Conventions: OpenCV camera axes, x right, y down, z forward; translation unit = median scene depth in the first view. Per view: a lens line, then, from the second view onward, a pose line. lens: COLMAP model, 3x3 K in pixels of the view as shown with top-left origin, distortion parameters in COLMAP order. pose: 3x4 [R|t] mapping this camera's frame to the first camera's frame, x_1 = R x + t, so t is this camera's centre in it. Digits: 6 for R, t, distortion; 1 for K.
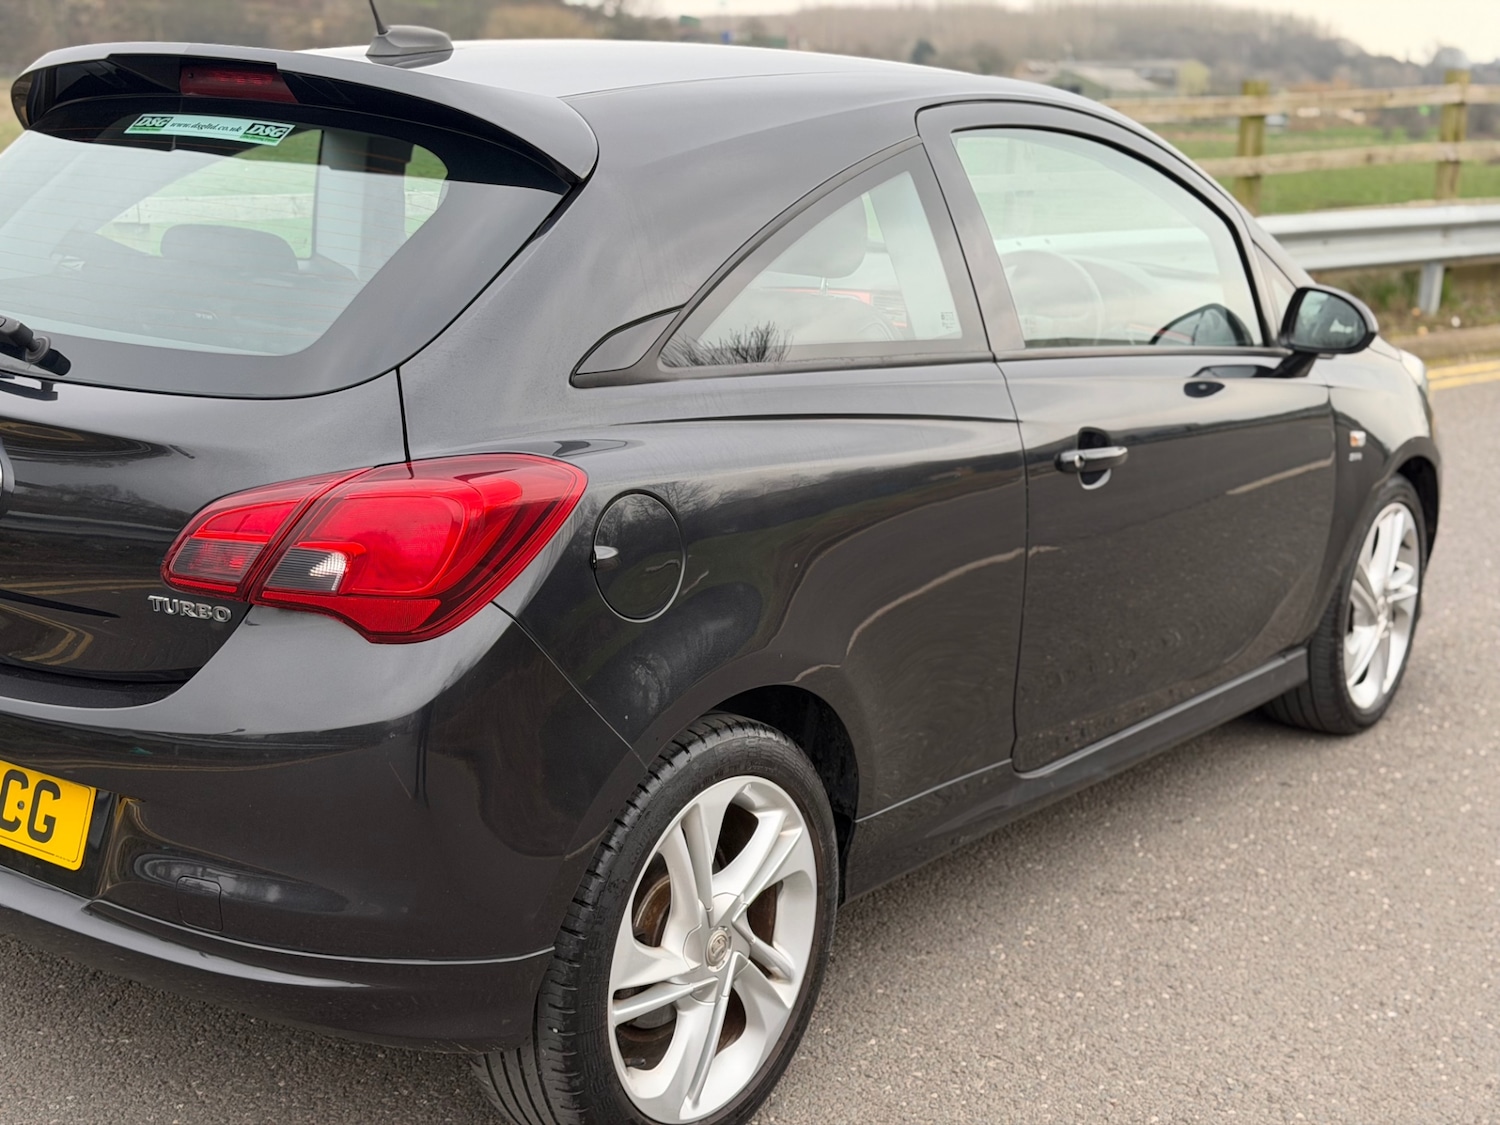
lens RADIAL K [[2079.1, 0, 727.7], [0, 2079.1, 570.1], [0, 0, 1]] dist [0.198961, -0.412475]
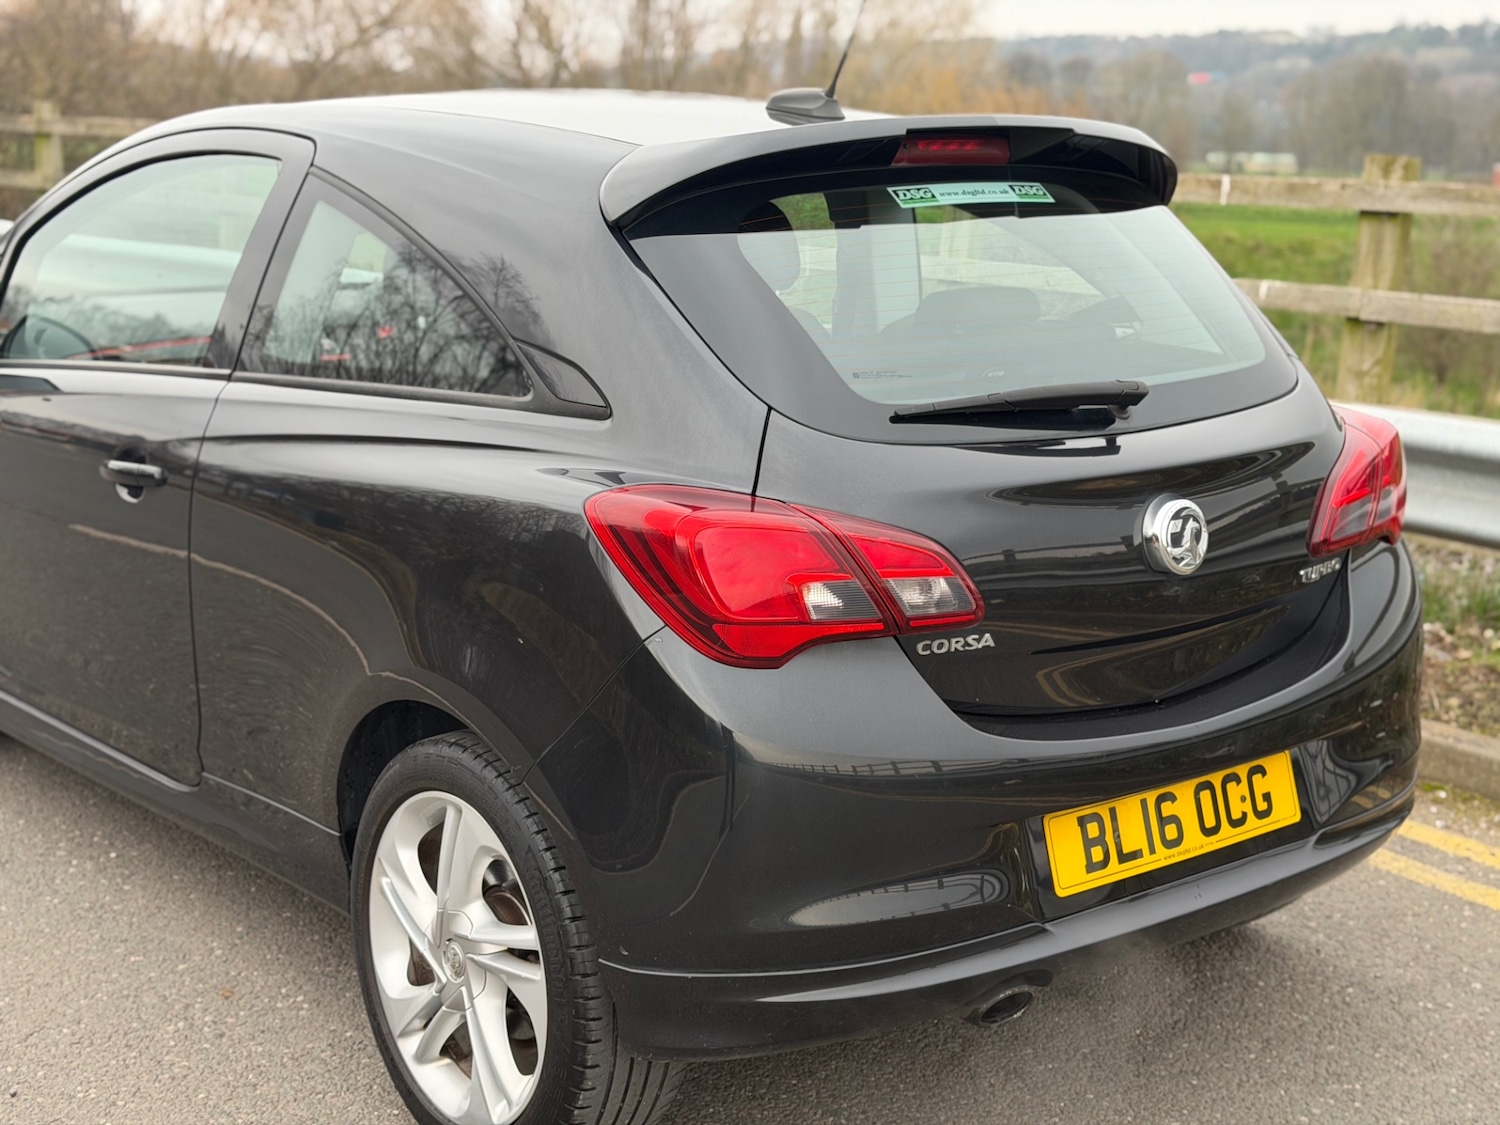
lens RADIAL K [[2088.2, 0, 710.4], [0, 2088.2, 570.9], [0, 0, 1]] dist [0.201210, -0.466631]
pose [[0.254266, -0.238151, 0.937354, -1.213088], [0.228284, 0.956600, 0.181117, -0.230589], [-0.939806, 0.167931, 0.297597, 0.777464]]
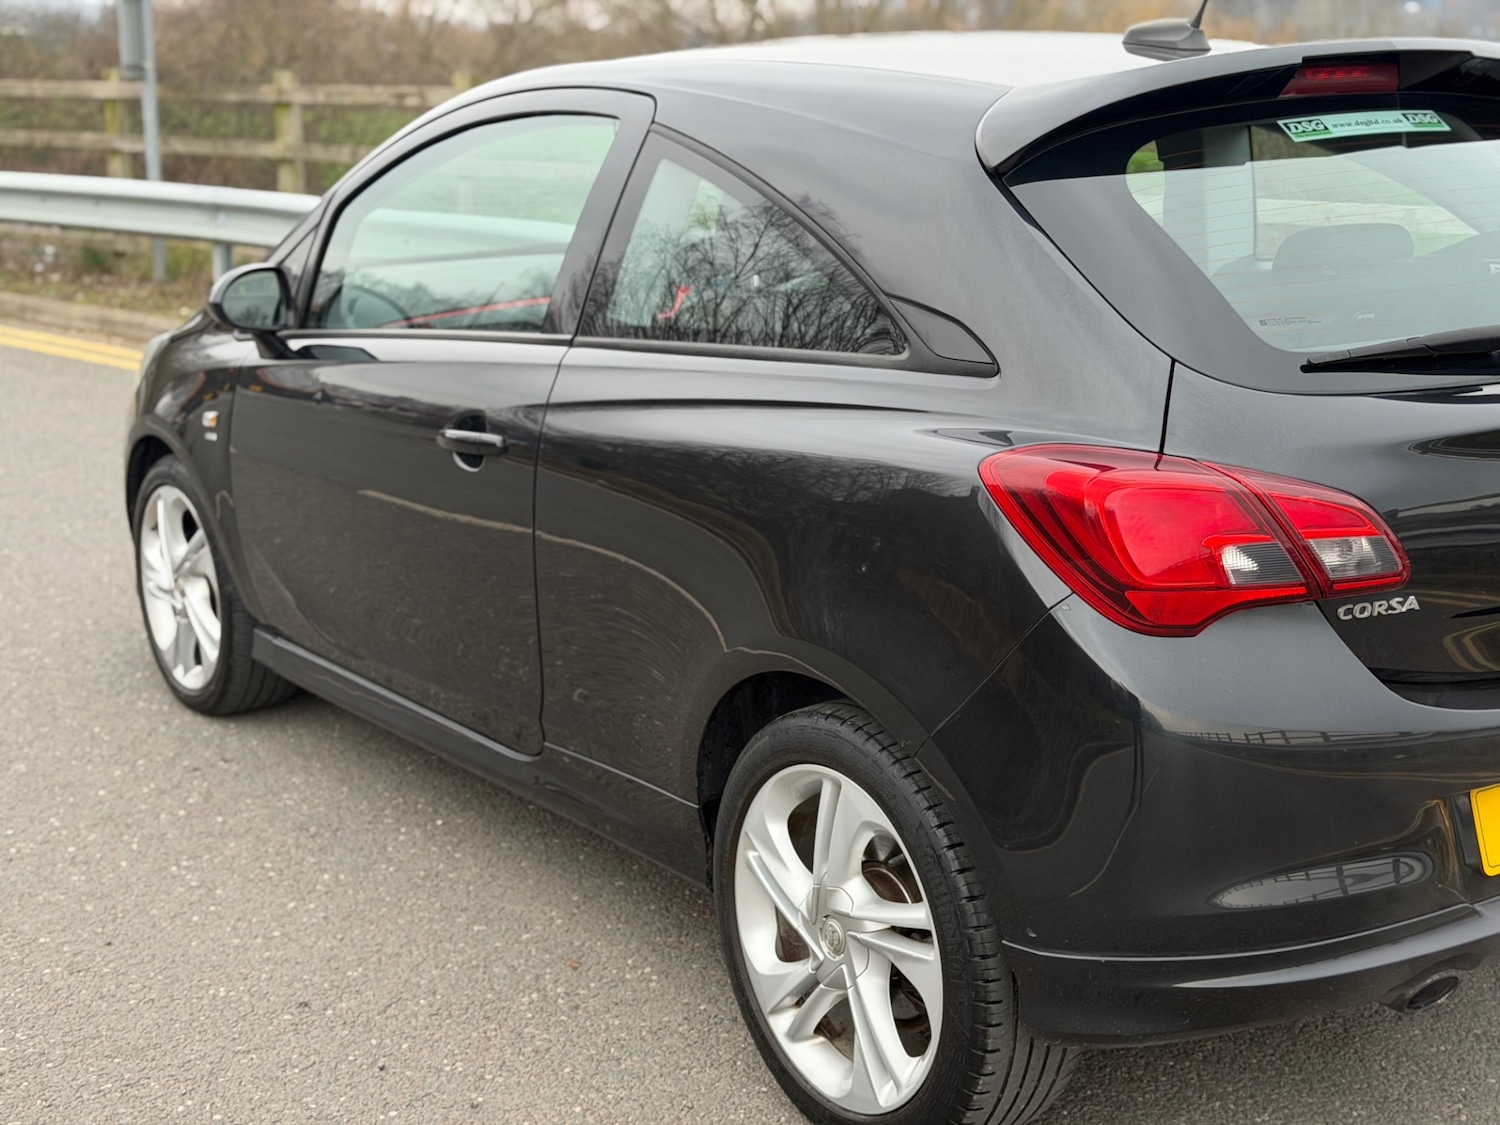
lens RADIAL K [[2086.2, 0, 747.2], [0, 2086.2, 572.5], [0, 0, 1]] dist [0.190128, -0.380496]
pose [[0.322794, -0.263790, 0.908966, -1.200392], [0.256817, 0.948756, 0.184136, -0.247310], [-0.910960, 0.174000, 0.373999, 0.857724]]
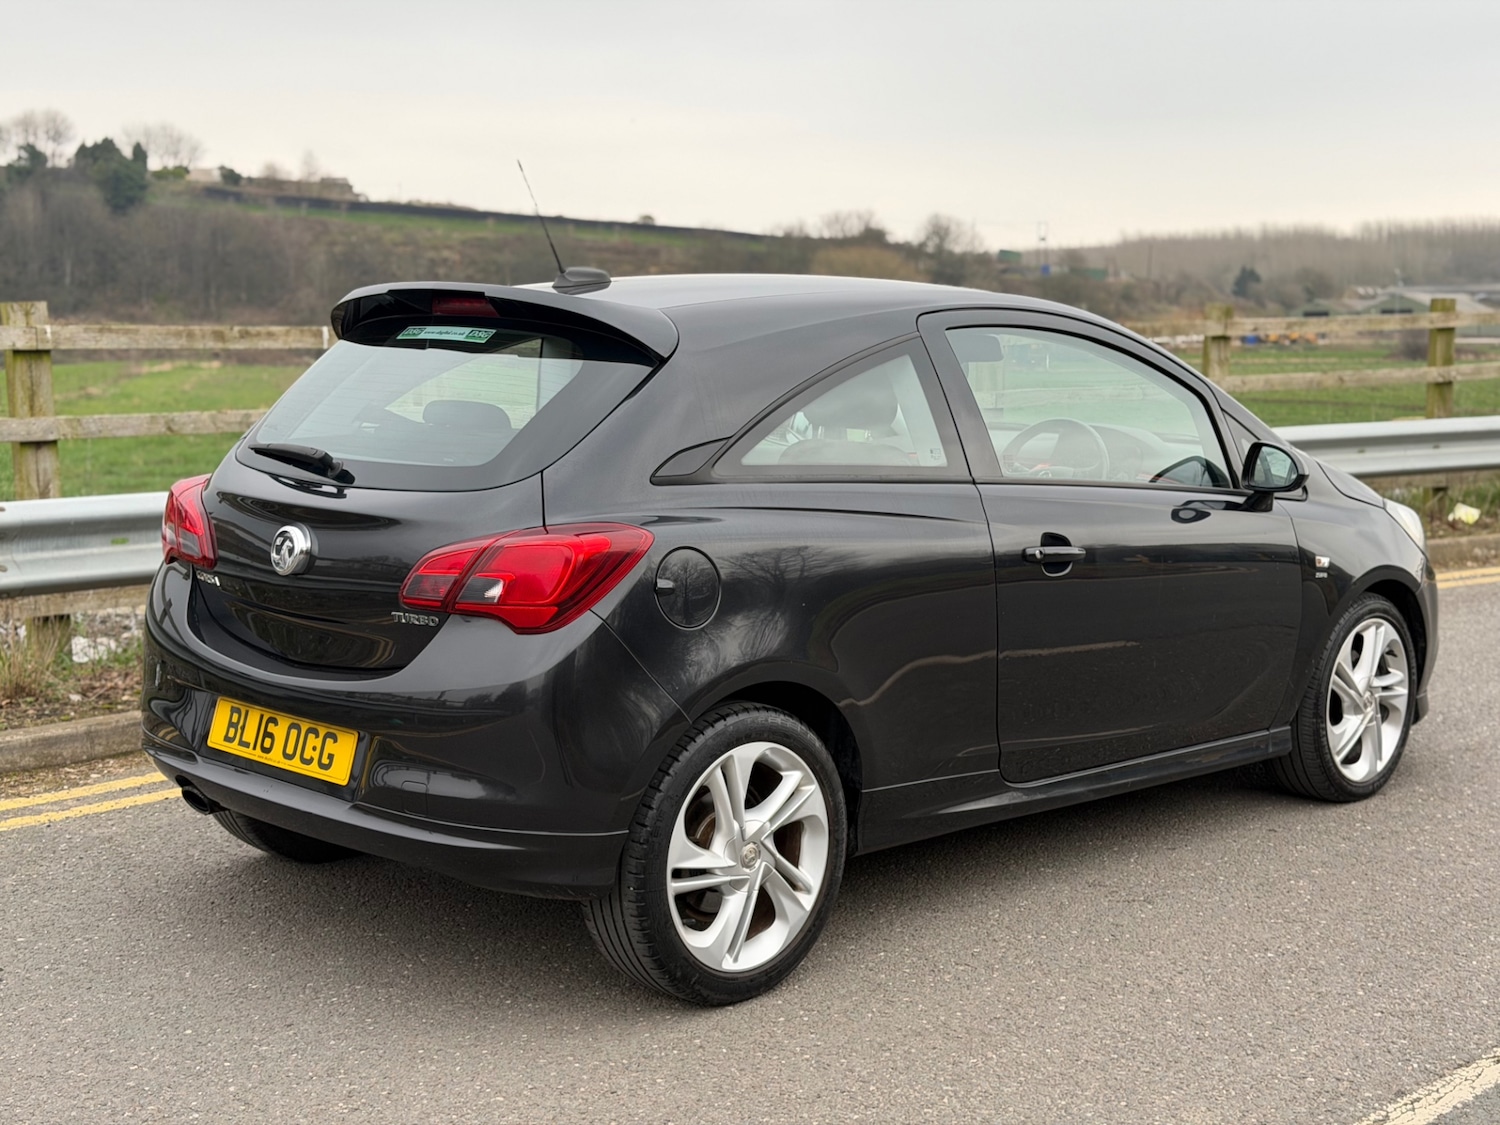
lens RADIAL K [[2086.2, 0, 747.2], [0, 2086.2, 572.5], [0, 0, 1]] dist [0.190128, -0.380496]
pose [[0.989596, -0.000717, -0.143876, 0.187812], [-0.014658, 0.994282, -0.105773, 0.121321], [0.143129, 0.106782, 0.983927, -0.456920]]
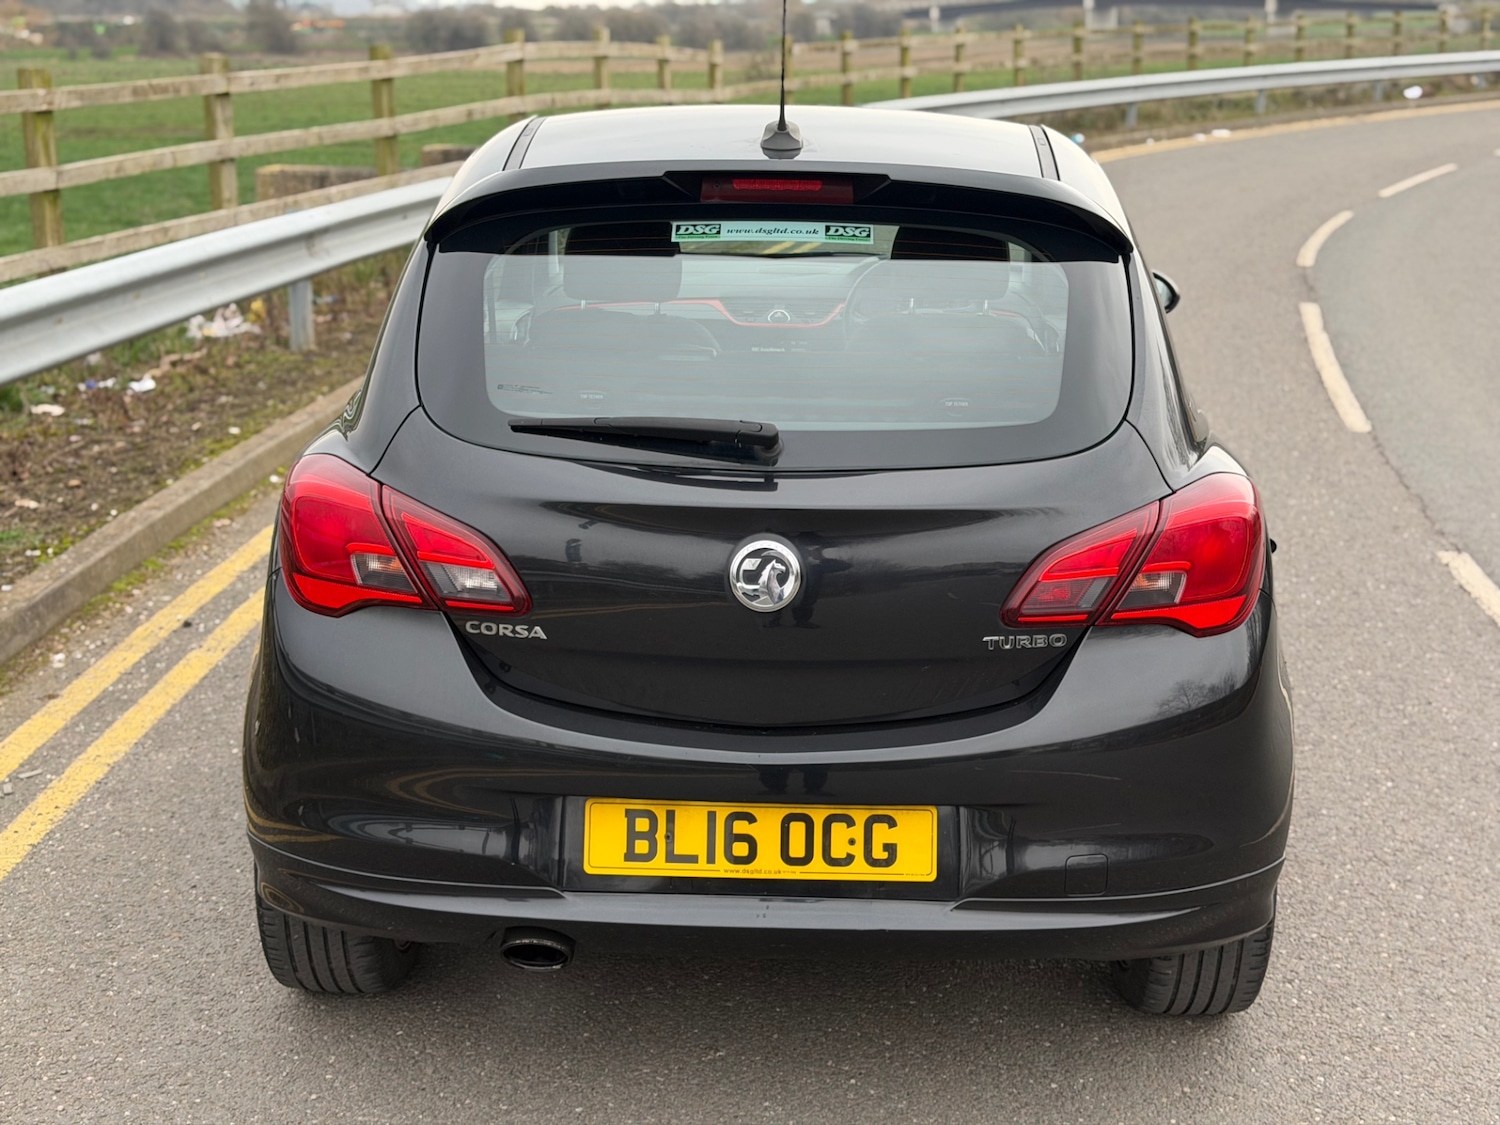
lens RADIAL K [[2086.2, 0, 747.2], [0, 2086.2, 572.5], [0, 0, 1]] dist [0.190128, -0.380496]
pose [[0.819929, -0.170124, 0.546602, -0.832303], [0.149503, 0.985321, 0.082408, -0.114980], [-0.552598, 0.014151, 0.833328, 0.070745]]
